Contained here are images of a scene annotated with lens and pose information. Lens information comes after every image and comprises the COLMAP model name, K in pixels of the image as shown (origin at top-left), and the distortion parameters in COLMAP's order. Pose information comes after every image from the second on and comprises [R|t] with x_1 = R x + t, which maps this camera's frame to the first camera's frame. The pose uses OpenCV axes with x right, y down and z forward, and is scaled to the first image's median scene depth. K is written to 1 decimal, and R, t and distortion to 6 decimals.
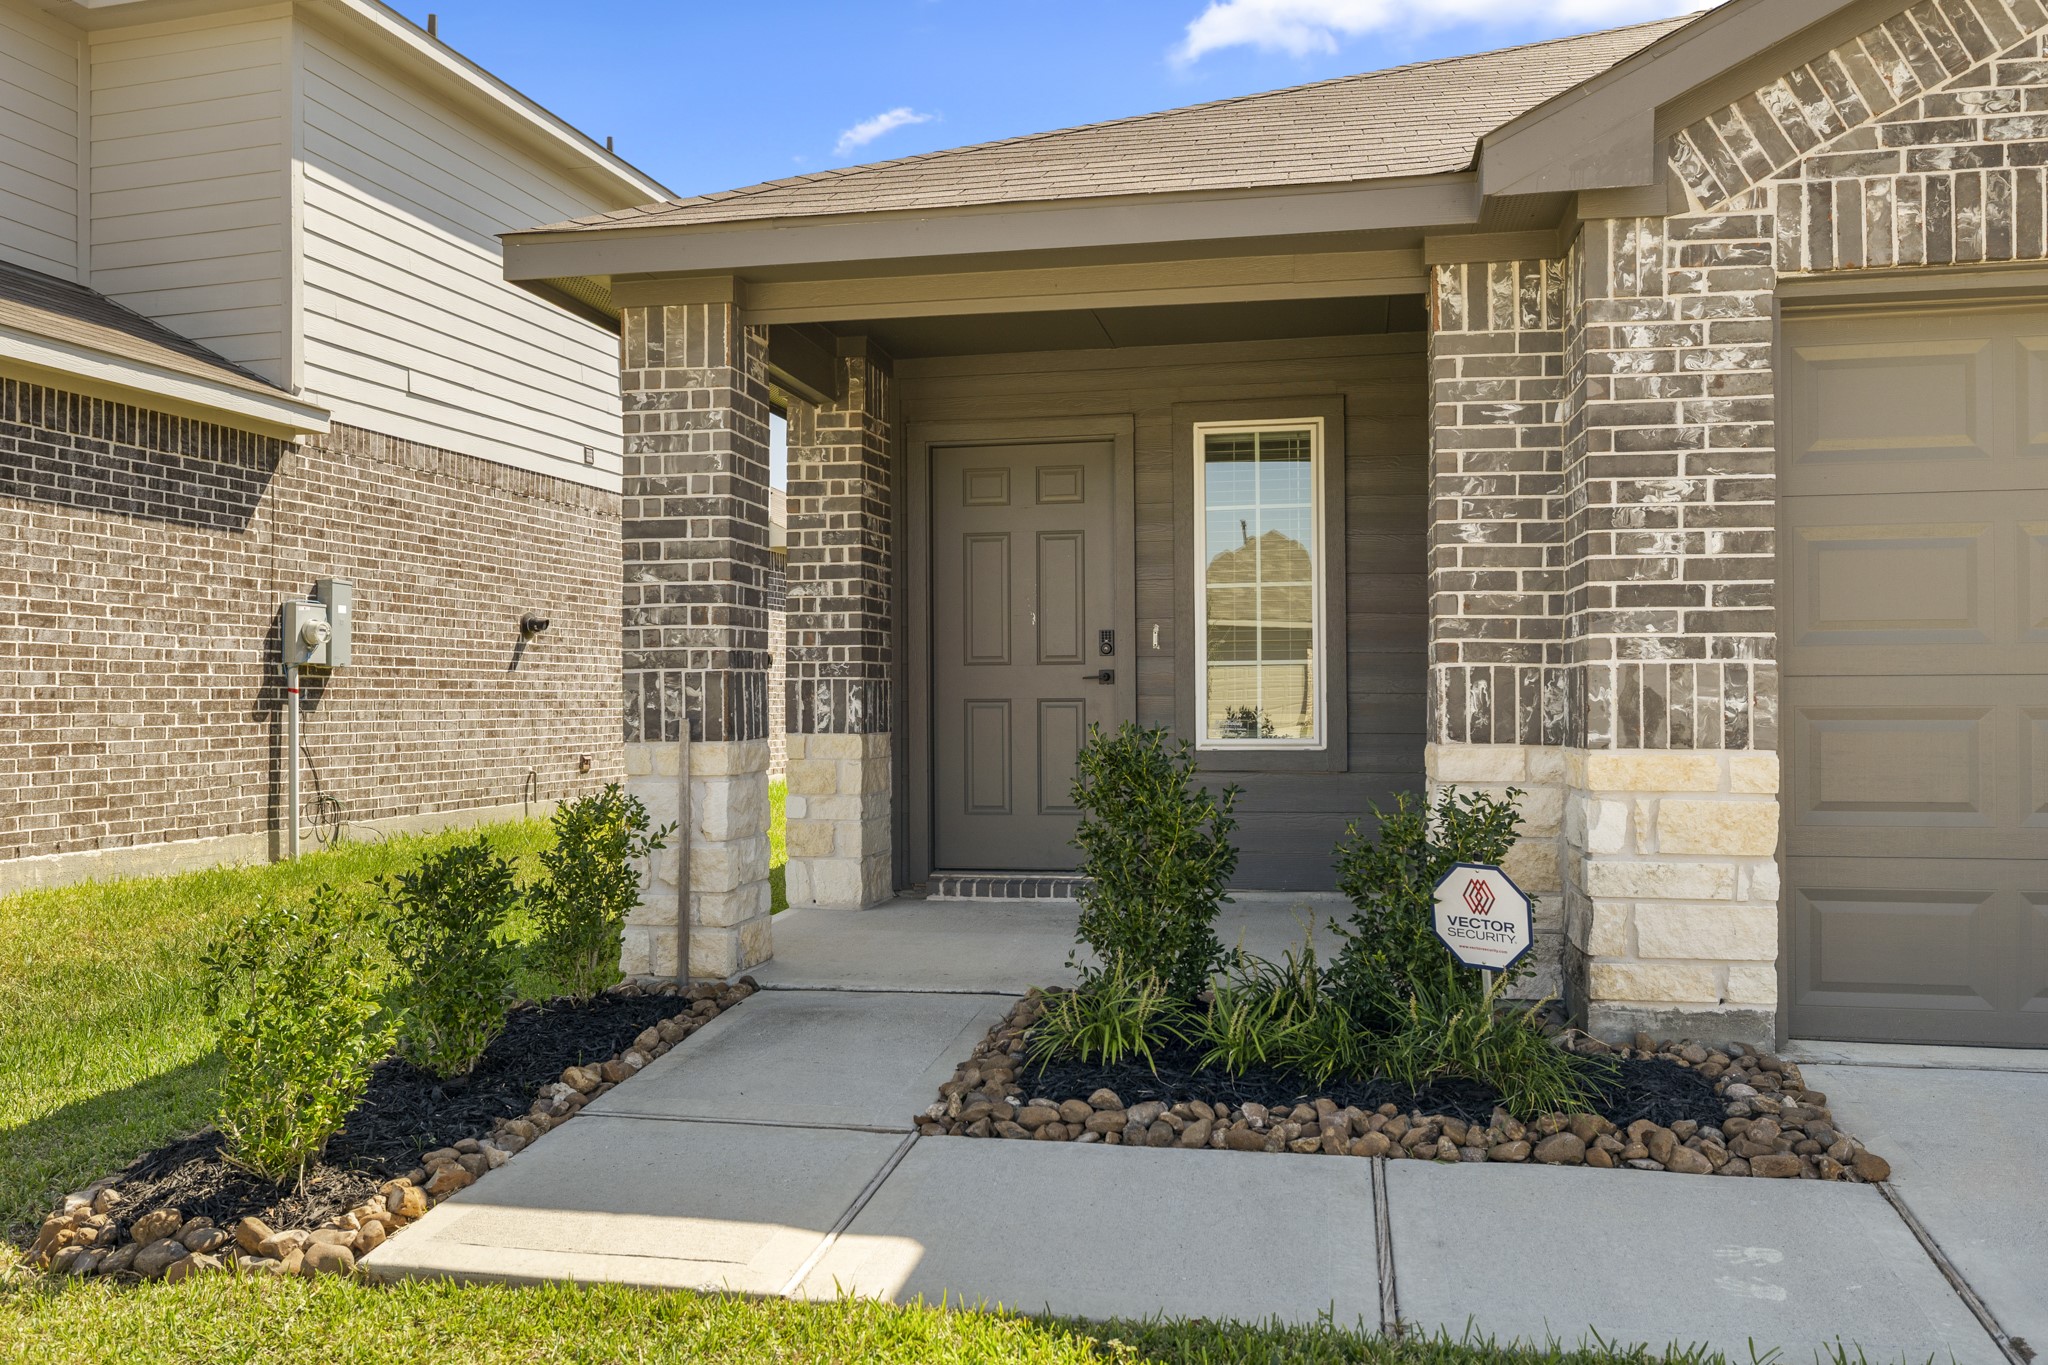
lens RADIAL K [[1579.3, 0, 1024.0], [0, 1579.3, 682.4], [0, 0, 1]] dist [-0.008435, -0.001333]
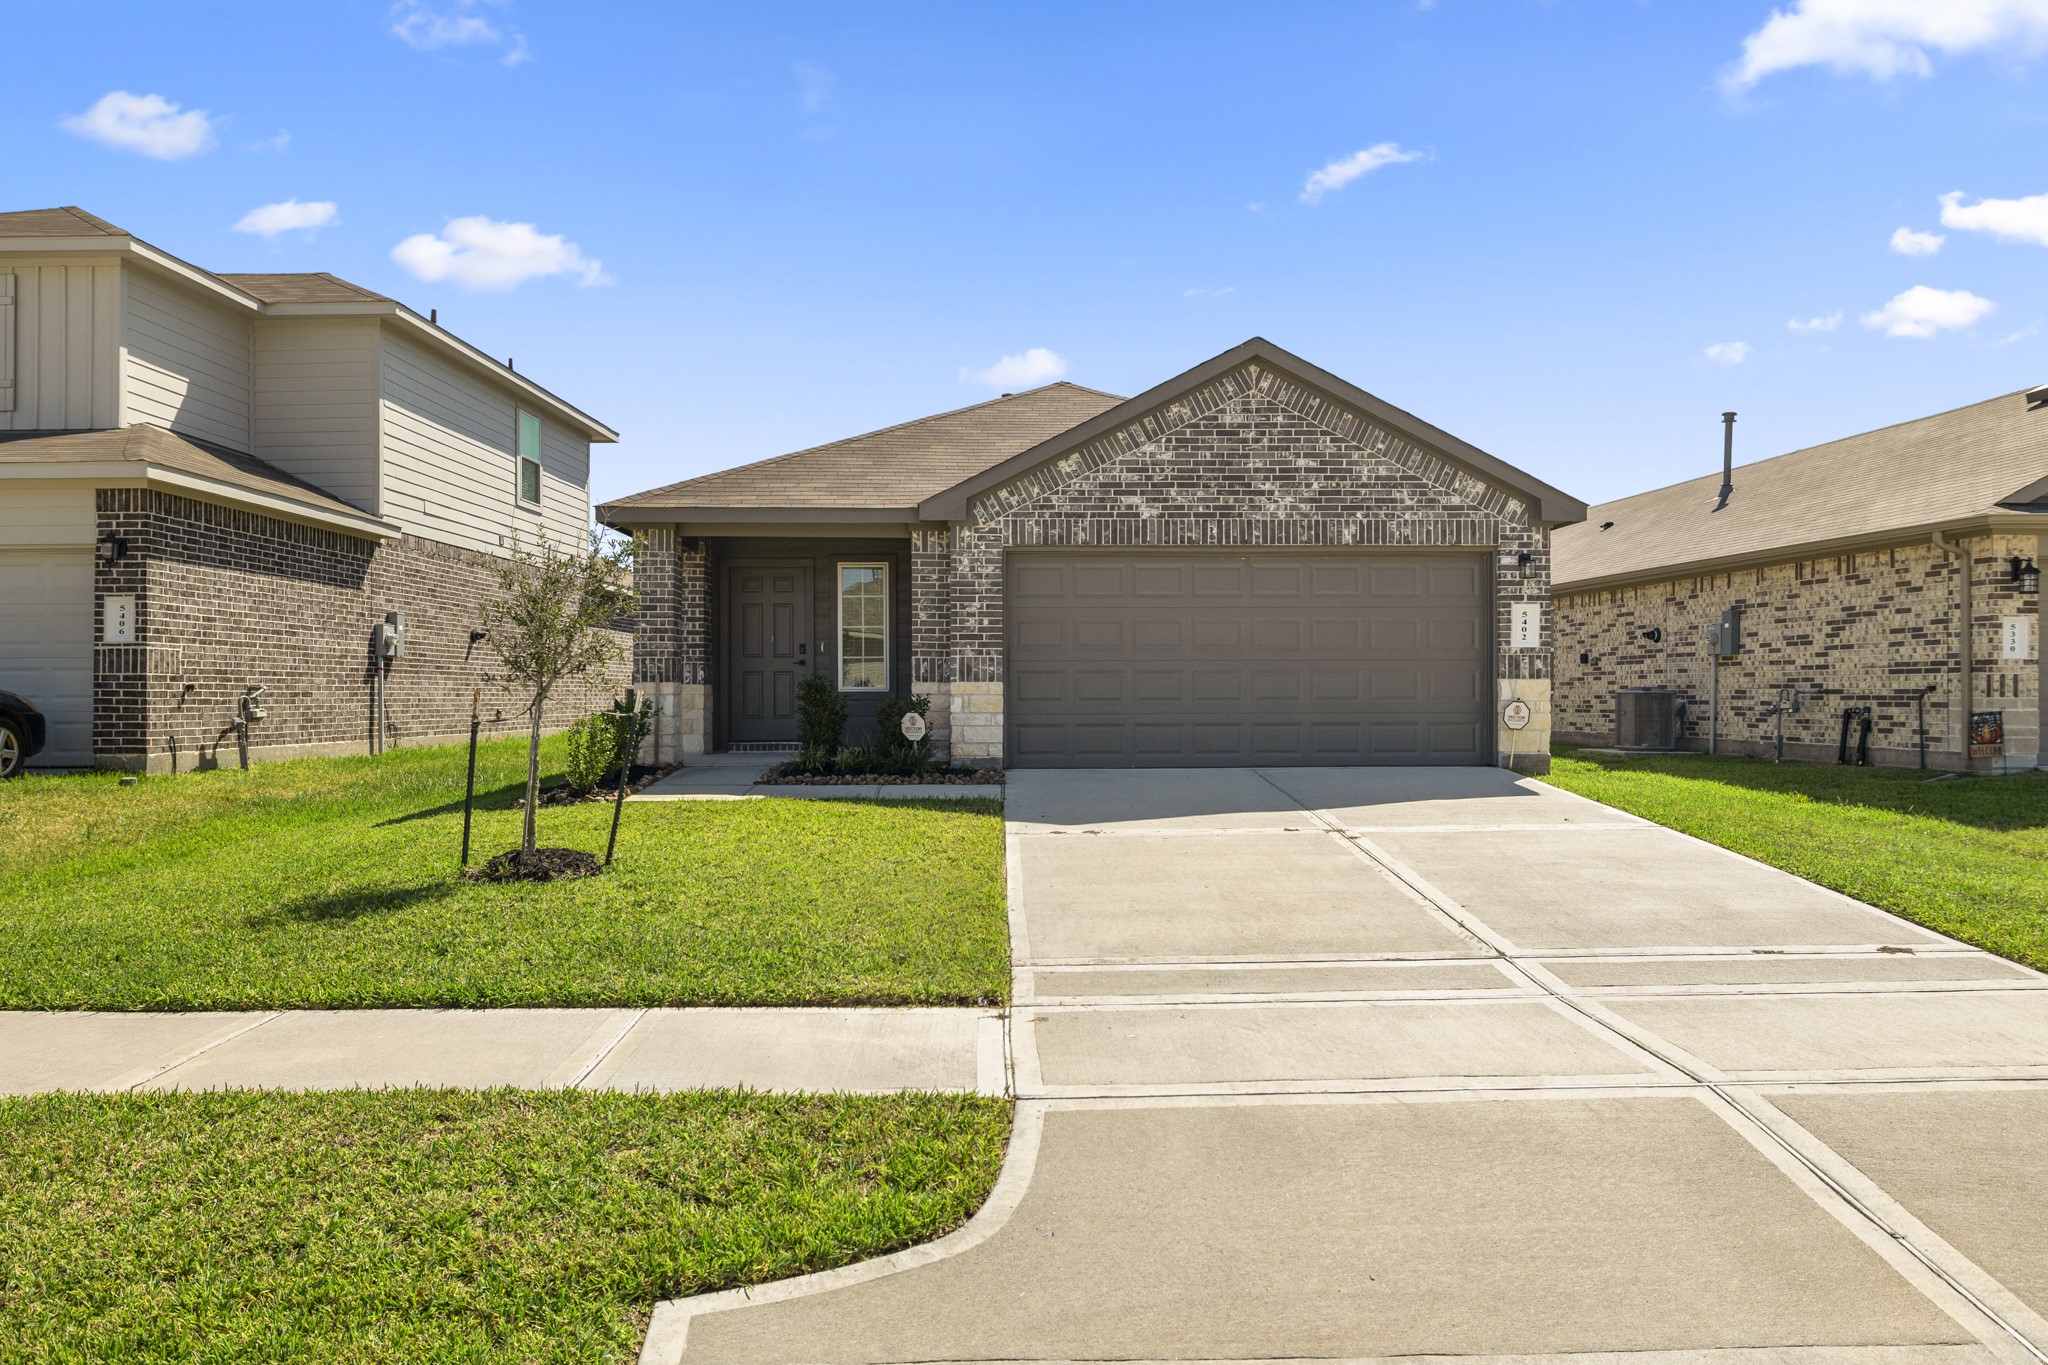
lens RADIAL K [[1313.4, 0, 1023.9], [0, 1313.4, 683.9], [0, 0, 1]] dist [0.005460, 0.000363]
pose [[0.972469, 0.003271, 0.233010, -0.120585], [-0.003773, 0.999991, 0.001709, 0.033596], [-0.233002, -0.002541, 0.972473, -1.453200]]
